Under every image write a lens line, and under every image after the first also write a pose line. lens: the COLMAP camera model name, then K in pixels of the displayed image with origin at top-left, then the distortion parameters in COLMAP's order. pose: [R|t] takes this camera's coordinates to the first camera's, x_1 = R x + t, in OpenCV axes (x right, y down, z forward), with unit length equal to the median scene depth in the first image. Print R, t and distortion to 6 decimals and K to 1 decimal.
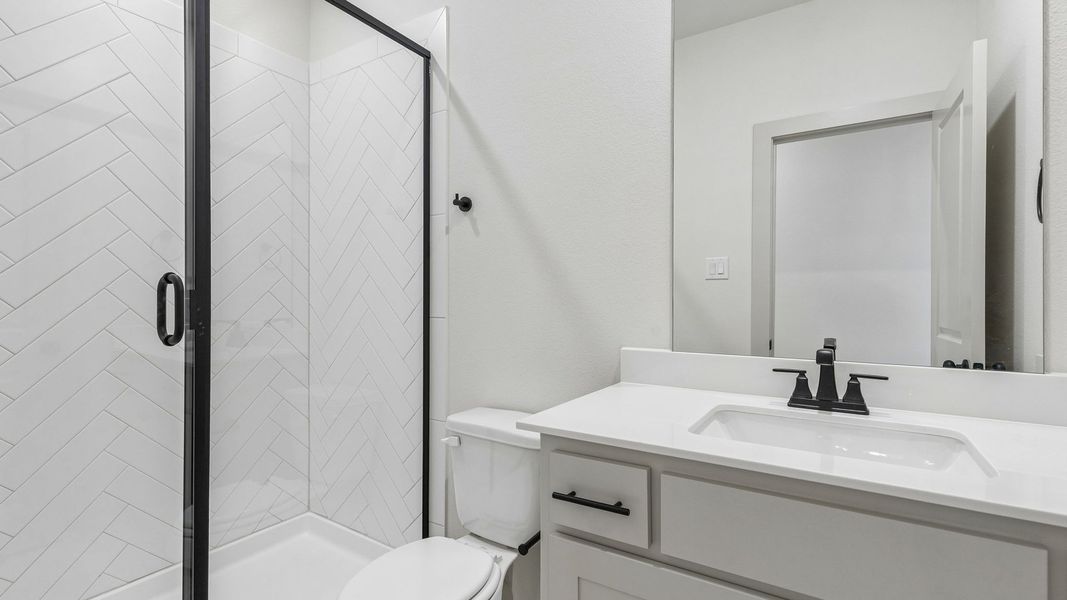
lens RADIAL K [[469.4, 0, 536.4], [0, 469.4, 301.9], [0, 0, 1]] dist [0.003225, 0.001048]
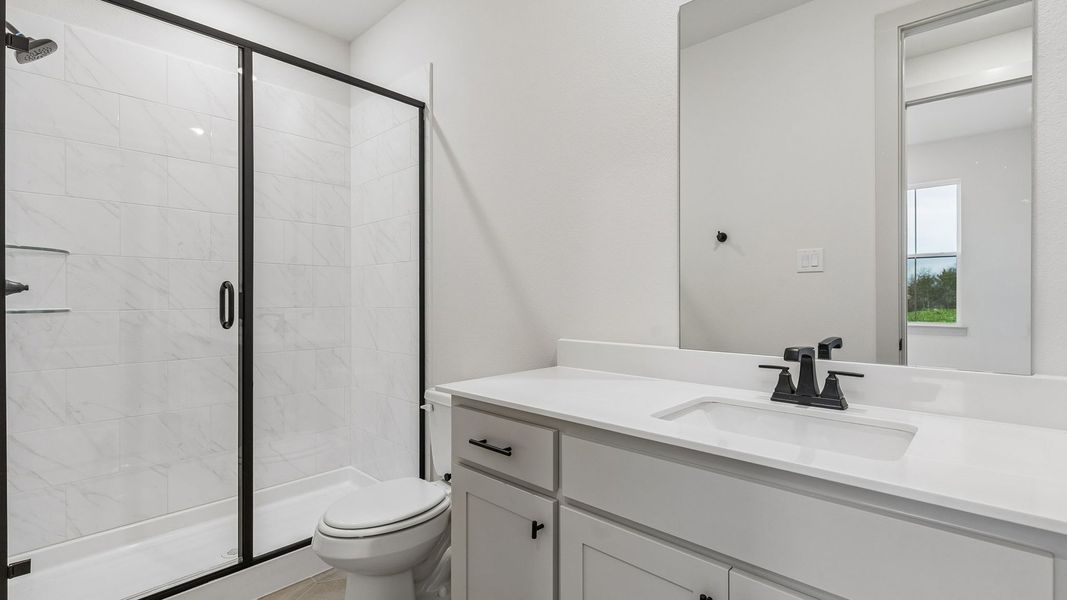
lens RADIAL K [[488.2, 0, 531.5], [0, 488.2, 301.3], [0, 0, 1]] dist [0.000941, -0.001005]
pose [[0.981376, 0.004632, -0.192041, 0.245198], [-0.002594, 0.999938, 0.010862, -0.009251], [0.192079, -0.010162, 0.981327, -0.187906]]
